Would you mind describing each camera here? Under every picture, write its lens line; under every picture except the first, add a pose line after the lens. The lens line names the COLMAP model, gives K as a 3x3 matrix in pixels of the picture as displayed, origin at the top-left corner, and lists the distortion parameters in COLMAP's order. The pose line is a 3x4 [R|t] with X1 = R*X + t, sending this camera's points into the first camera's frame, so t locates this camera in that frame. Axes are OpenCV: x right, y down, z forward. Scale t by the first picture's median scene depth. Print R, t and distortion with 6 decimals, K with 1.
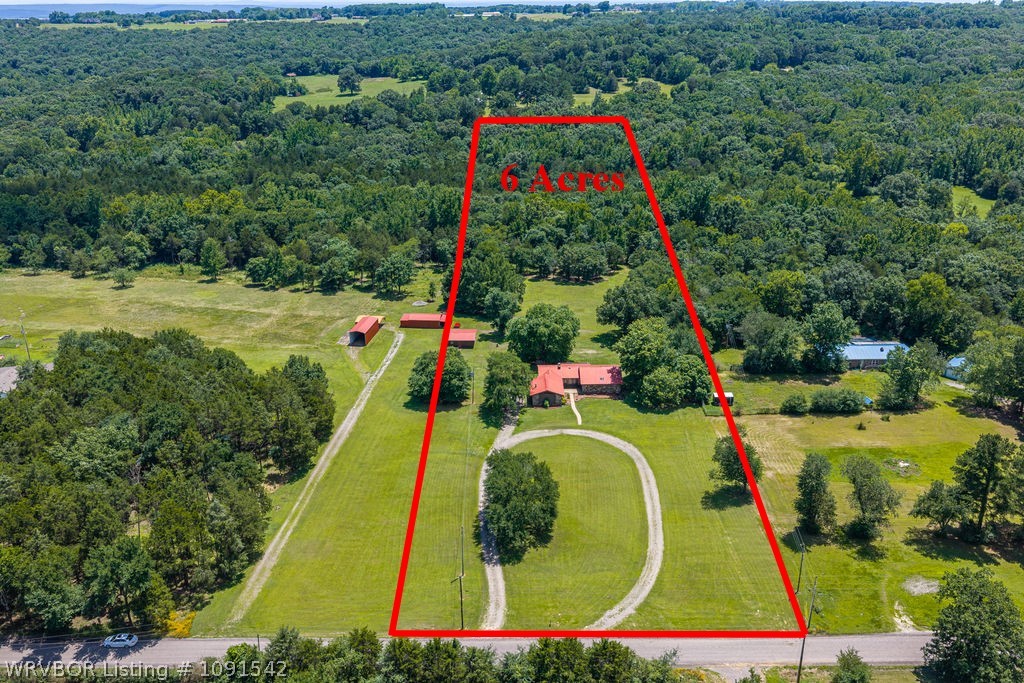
lens RADIAL K [[845.2, 0, 510.7], [0, 845.2, 342.5], [0, 0, 1]] dist [0.008943, -0.014449]
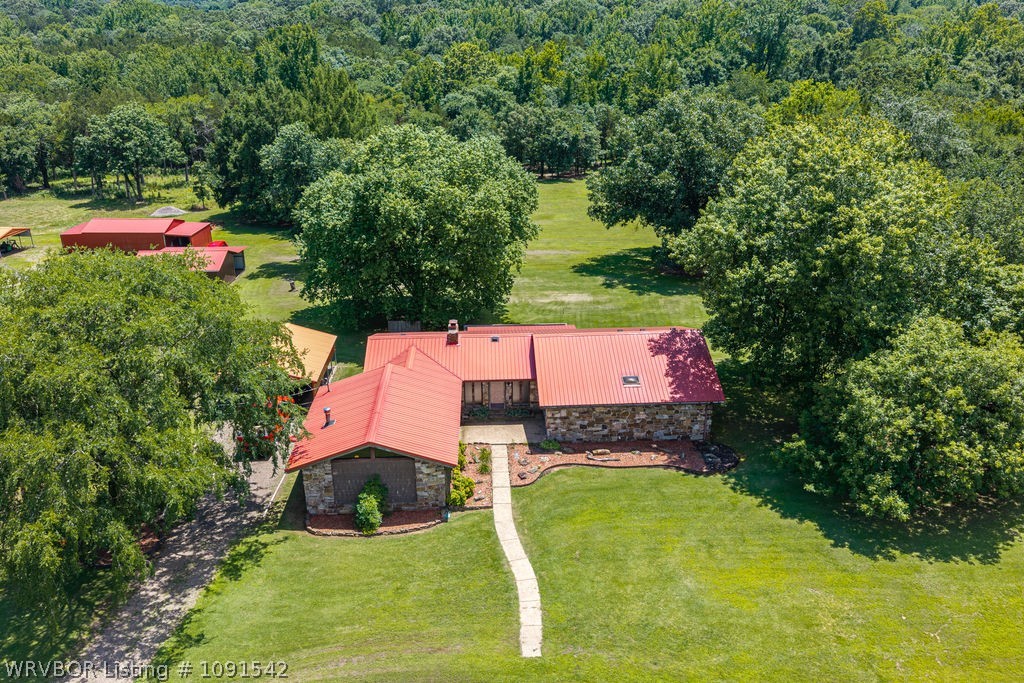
lens RADIAL K [[845.2, 0, 514.4], [0, 845.2, 344.9], [0, 0, 1]] dist [0.008943, -0.014449]
pose [[0.999181, -0.018862, 0.035804, 0.063967], [0.018961, 0.999817, -0.002422, 0.031236], [-0.035751, 0.003099, 0.999356, 0.723522]]
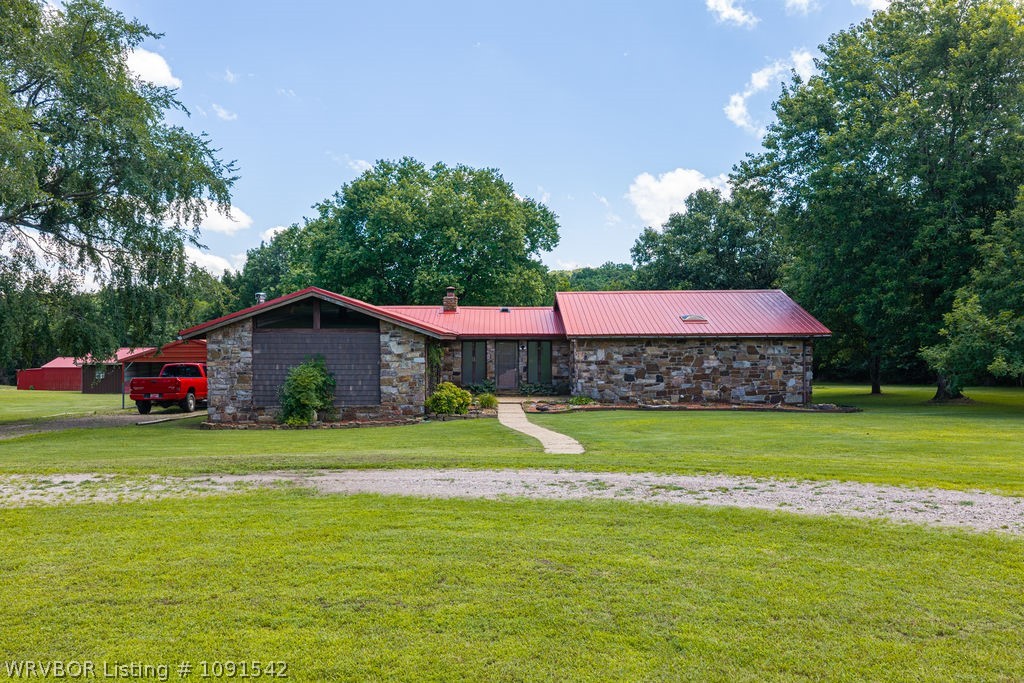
lens RADIAL K [[845.2, 0, 511.5], [0, 845.2, 342.7], [0, 0, 1]] dist [0.008943, -0.014449]
pose [[0.999715, 0.004777, 0.023375, 0.064313], [0.004400, 0.926021, -0.377446, 0.103501], [-0.023448, 0.377442, 0.925737, 0.797770]]
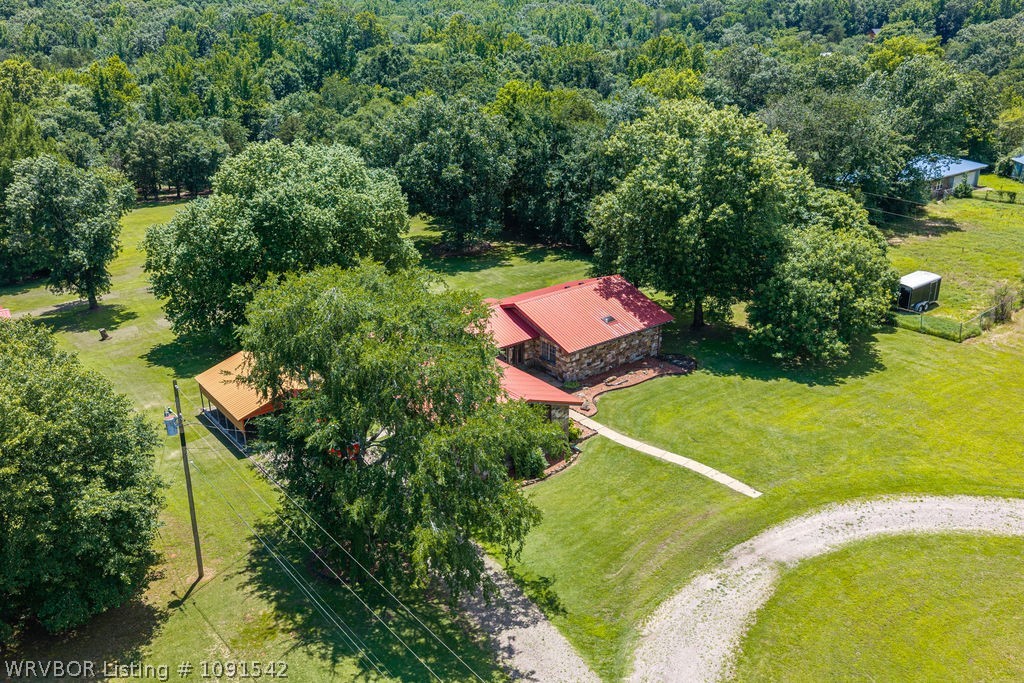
lens RADIAL K [[845.2, 0, 516.8], [0, 845.2, 339.2], [0, 0, 1]] dist [0.008943, -0.014449]
pose [[0.784517, -0.226832, 0.577131, -0.080626], [0.236402, 0.969812, 0.059818, 0.023125], [-0.573277, 0.089506, 0.814458, 0.735814]]
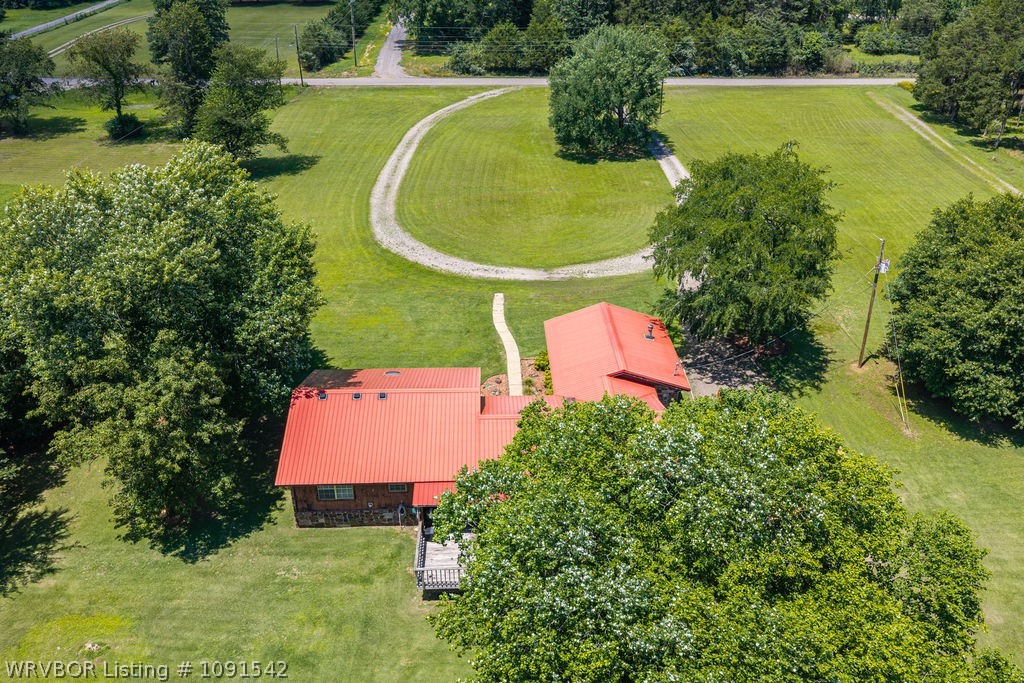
lens RADIAL K [[845.2, 0, 509.5], [0, 845.2, 342.3], [0, 0, 1]] dist [0.008943, -0.014449]
pose [[-0.999531, 0.021366, -0.021922, 0.074295], [-0.002939, 0.645832, 0.763474, -0.142181], [0.030470, 0.763181, -0.645466, 1.084306]]
